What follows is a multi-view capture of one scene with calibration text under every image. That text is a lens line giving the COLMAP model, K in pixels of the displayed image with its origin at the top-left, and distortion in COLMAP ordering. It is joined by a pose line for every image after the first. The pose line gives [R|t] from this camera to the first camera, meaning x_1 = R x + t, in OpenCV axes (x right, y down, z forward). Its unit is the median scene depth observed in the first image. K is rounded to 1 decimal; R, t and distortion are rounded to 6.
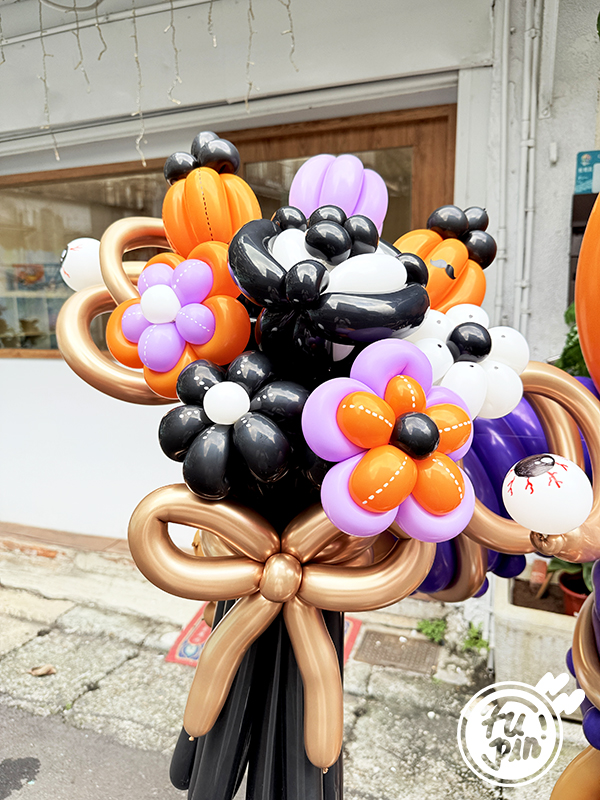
lens RADIAL K [[562.2, 0, 298.1], [0, 562.2, 392.9], [0, 0, 1]] dist [0.050261, -0.070174]
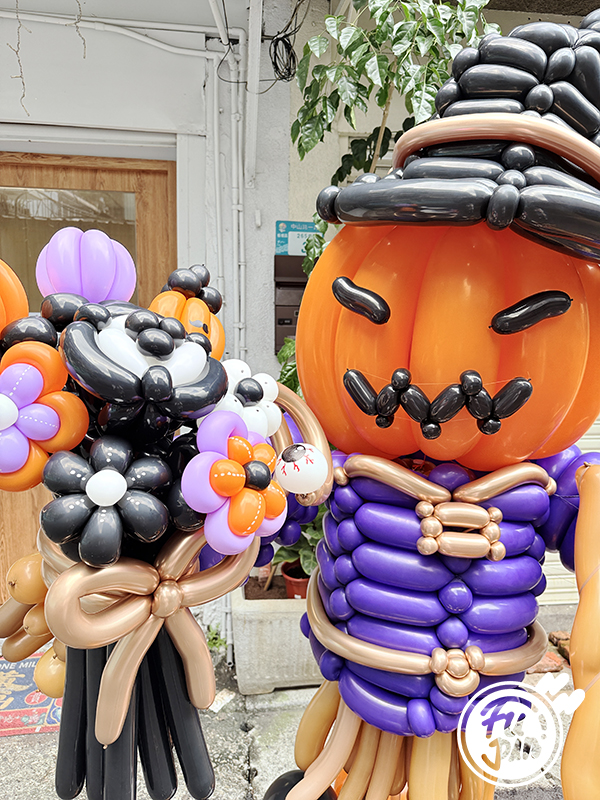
lens RADIAL K [[562.2, 0, 302.1], [0, 562.2, 396.9], [0, 0, 1]] dist [0.050261, -0.070174]
pose [[0.868646, -0.046210, 0.493273, -0.077810], [0.055759, 0.998433, -0.004656, -0.032403], [-0.492285, 0.031548, 0.869862, -0.079760]]
